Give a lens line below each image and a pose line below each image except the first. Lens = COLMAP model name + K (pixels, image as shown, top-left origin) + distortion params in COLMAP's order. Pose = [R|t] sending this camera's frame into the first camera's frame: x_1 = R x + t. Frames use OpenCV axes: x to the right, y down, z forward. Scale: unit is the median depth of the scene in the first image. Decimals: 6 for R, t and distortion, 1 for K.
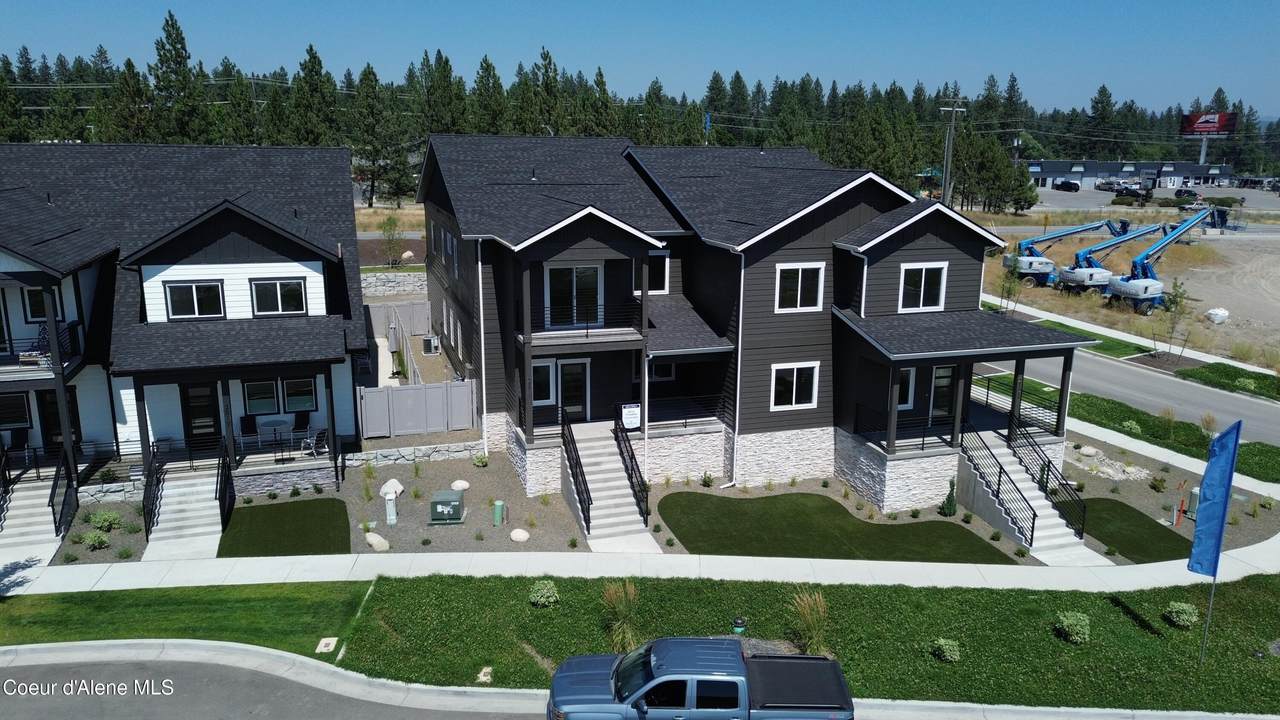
lens RADIAL K [[909.9, 0, 645.5], [0, 909.9, 359.1], [0, 0, 1]] dist [0.063183, -0.059915]
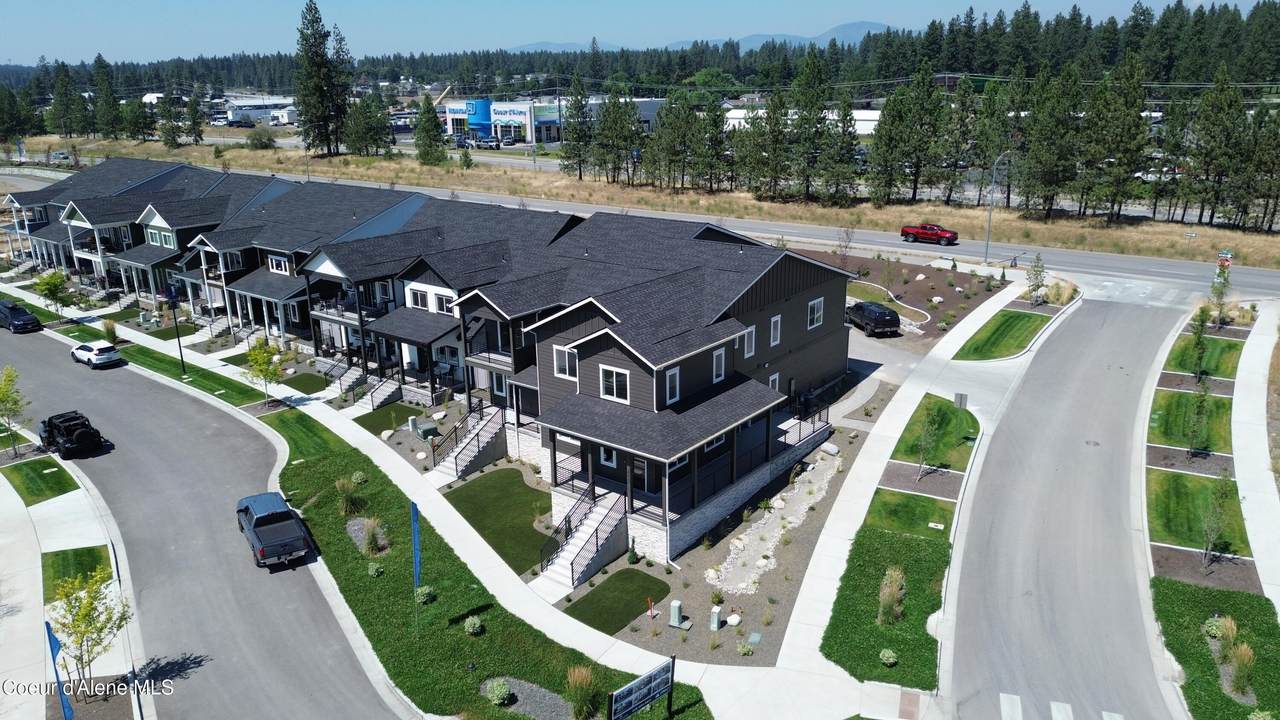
lens RADIAL K [[909.9, 0, 645.5], [0, 909.9, 359.1], [0, 0, 1]] dist [0.063183, -0.059915]
pose [[0.548378, 0.231053, -0.803676, 1.408977], [-0.166301, 0.972007, 0.165974, -0.347664], [0.819527, 0.042636, 0.571452, 0.256727]]
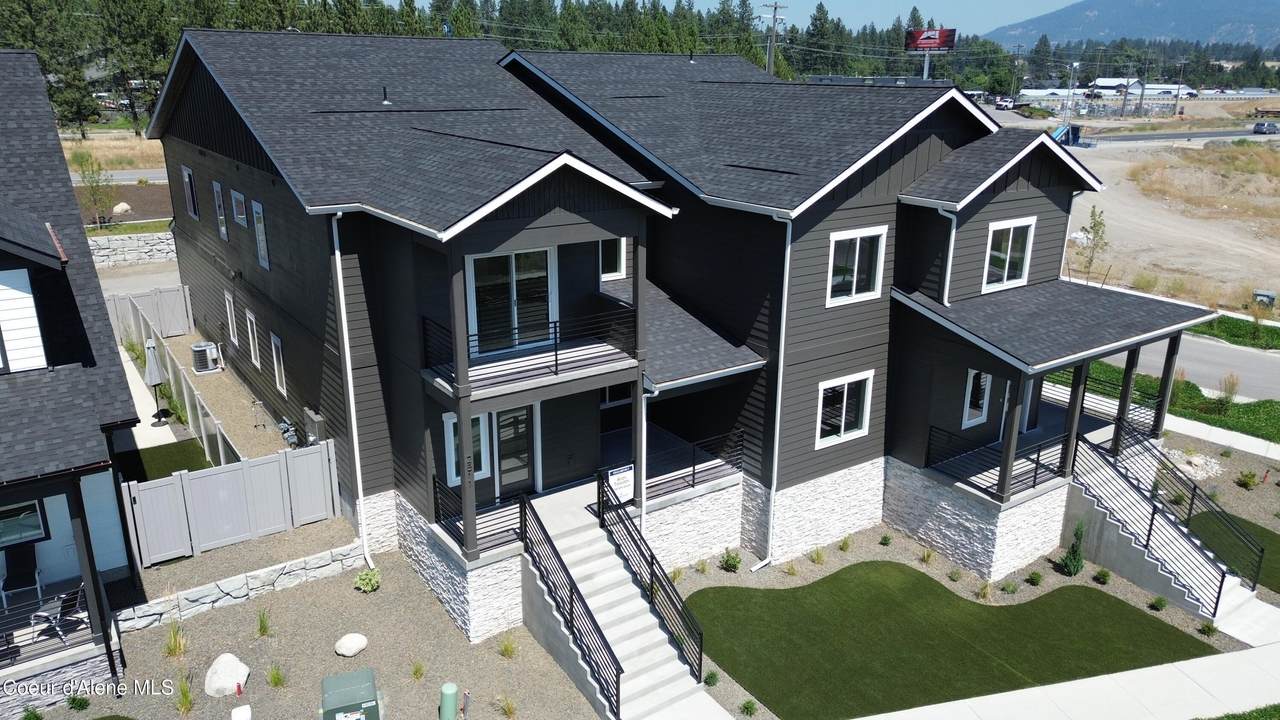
lens RADIAL K [[909.9, 0, 645.5], [0, 909.9, 359.1], [0, 0, 1]] dist [0.063183, -0.059915]
pose [[0.957372, -0.088981, 0.274813, -0.165686], [0.065236, 0.993396, 0.094386, -0.082941], [-0.281397, -0.072435, 0.956854, 0.394518]]
